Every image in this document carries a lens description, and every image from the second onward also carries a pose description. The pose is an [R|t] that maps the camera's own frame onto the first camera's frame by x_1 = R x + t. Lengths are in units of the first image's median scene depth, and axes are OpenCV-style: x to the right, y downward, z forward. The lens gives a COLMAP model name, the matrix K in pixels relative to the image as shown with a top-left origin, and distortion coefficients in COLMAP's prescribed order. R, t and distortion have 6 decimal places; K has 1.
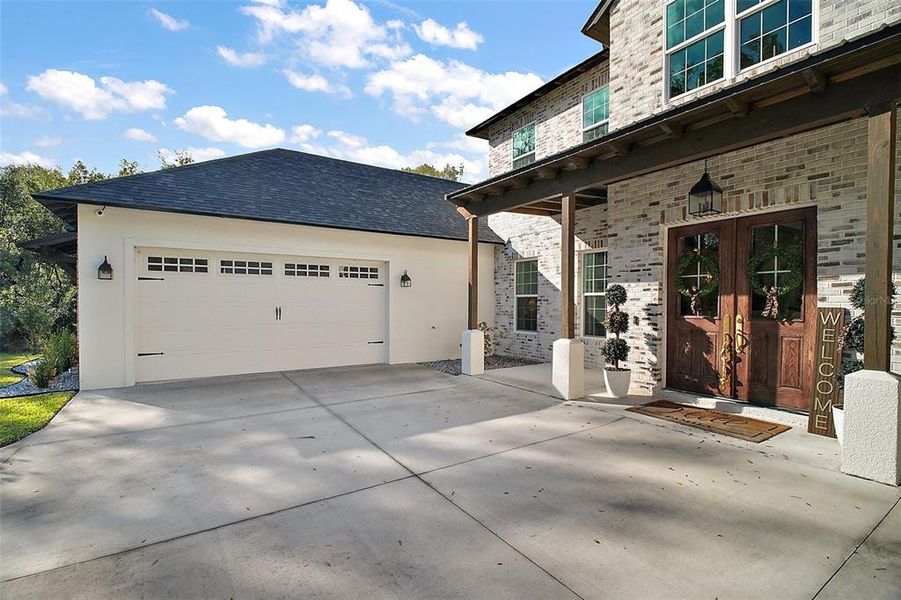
lens RADIAL K [[419.9, 0, 449.7], [0, 419.9, 306.7], [0, 0, 1]] dist [-0.005037, -0.005715]
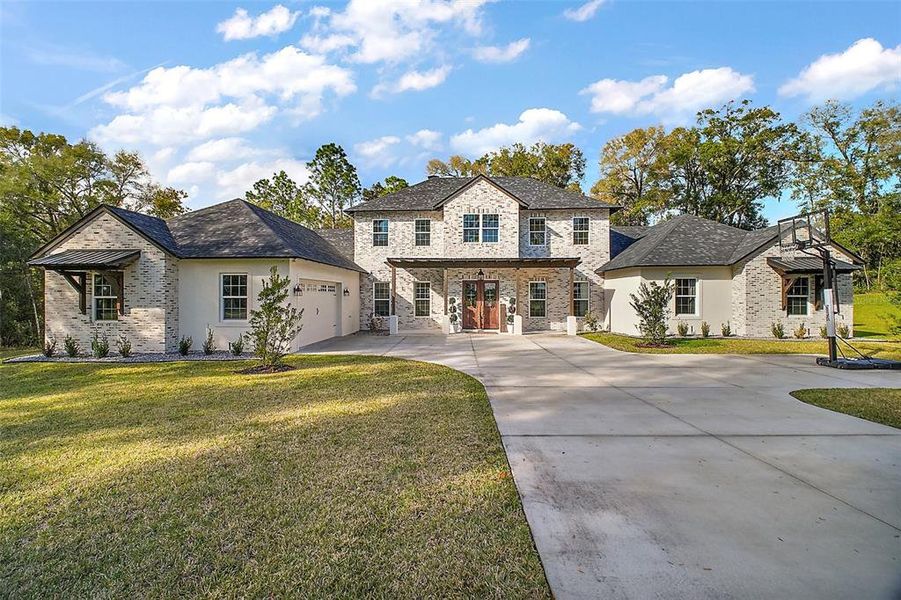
lens RADIAL K [[419.9, 0, 455.8], [0, 419.9, 296.4], [0, 0, 1]] dist [-0.005037, -0.005715]
pose [[0.562250, 0.007753, 0.826931, -2.229110], [0.011604, 0.999784, -0.017264, -0.005139], [-0.826886, 0.019302, 0.562039, -0.807716]]
